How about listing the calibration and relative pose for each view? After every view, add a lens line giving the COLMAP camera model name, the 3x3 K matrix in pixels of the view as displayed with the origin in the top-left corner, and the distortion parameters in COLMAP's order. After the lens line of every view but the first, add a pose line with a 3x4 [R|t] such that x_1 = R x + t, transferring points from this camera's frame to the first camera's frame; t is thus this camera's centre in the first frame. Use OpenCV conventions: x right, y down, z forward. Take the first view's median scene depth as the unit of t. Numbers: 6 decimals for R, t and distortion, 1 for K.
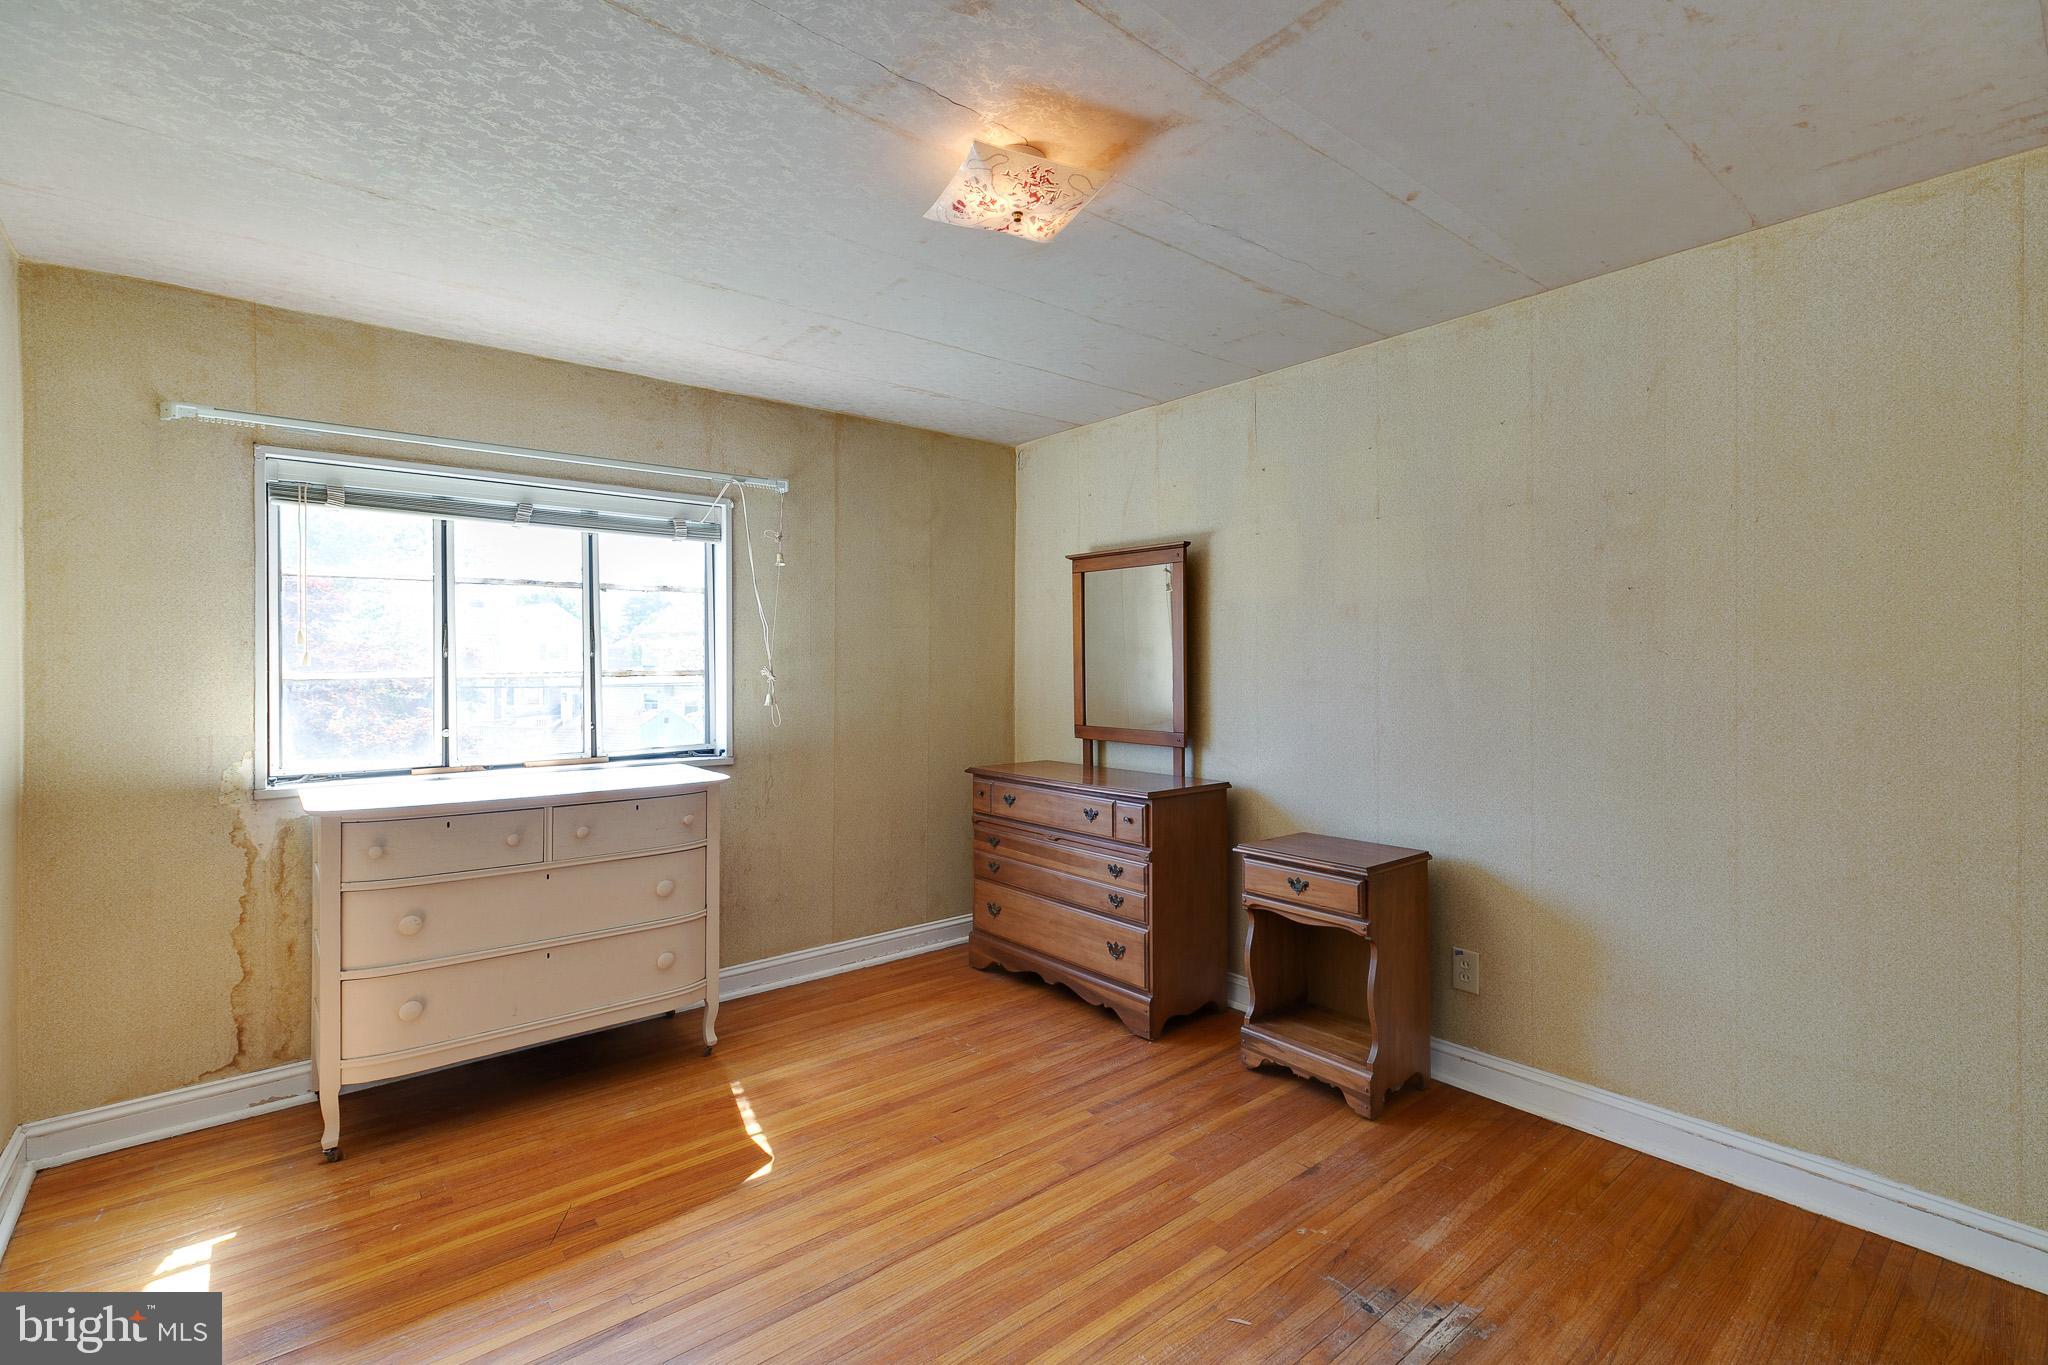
lens RADIAL K [[922.0, 0, 1022.8], [0, 922.0, 661.0], [0, 0, 1]] dist [-0.045074, -0.000296]
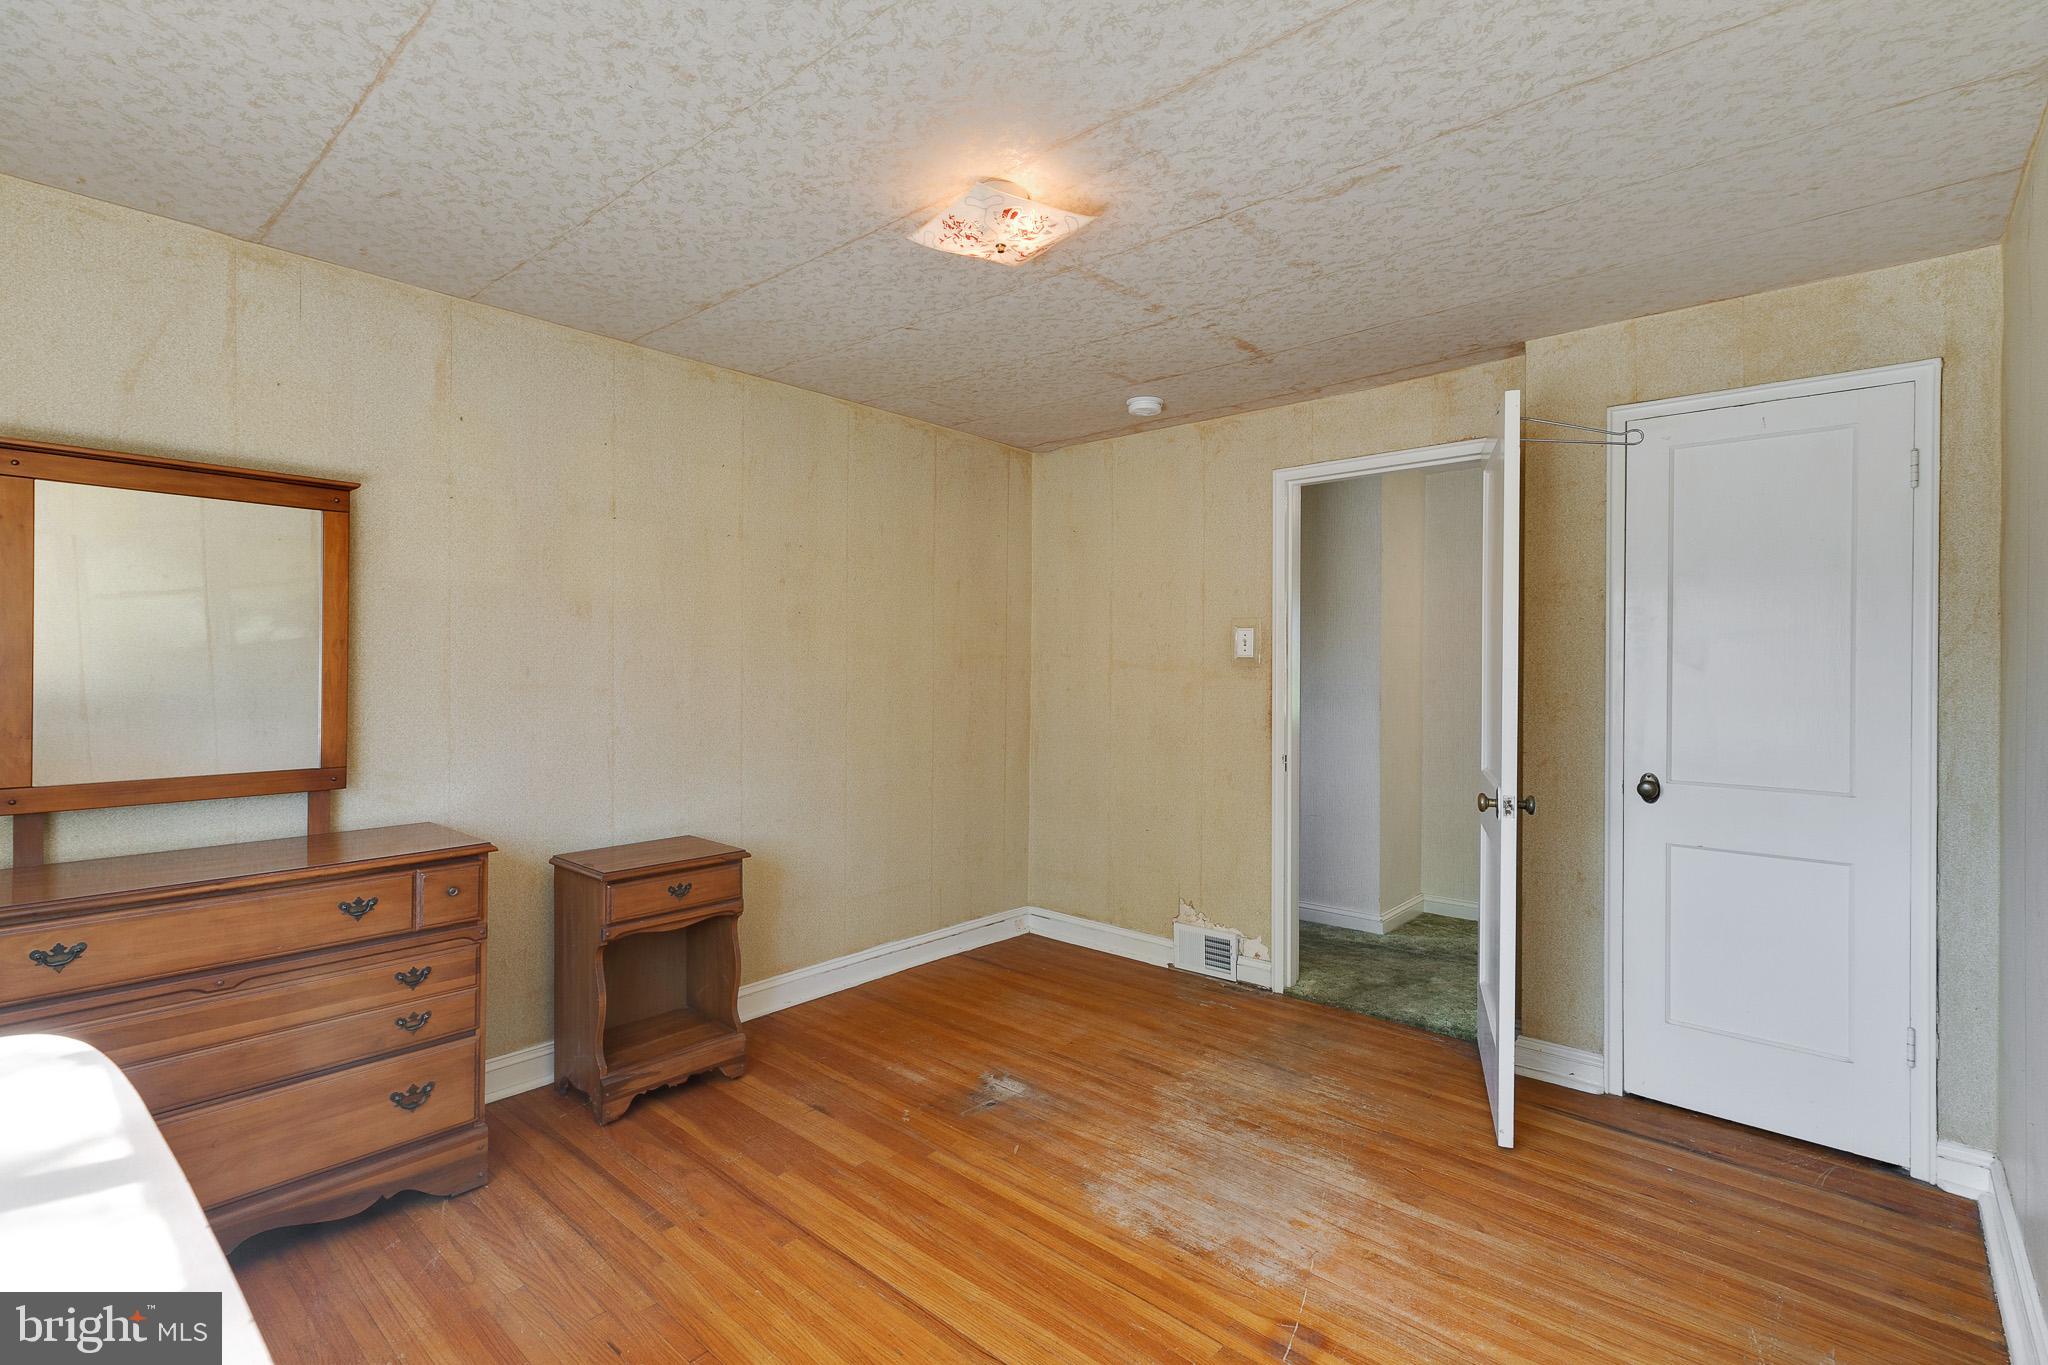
lens RADIAL K [[929.9, 0, 1025.1], [0, 929.9, 671.5], [0, 0, 1]] dist [0.000384, -0.000472]
pose [[-0.167601, -0.011952, 0.985782, -0.847568], [-0.009684, 0.999898, 0.010476, -0.007244], [-0.985807, -0.007791, -0.167700, 0.903605]]
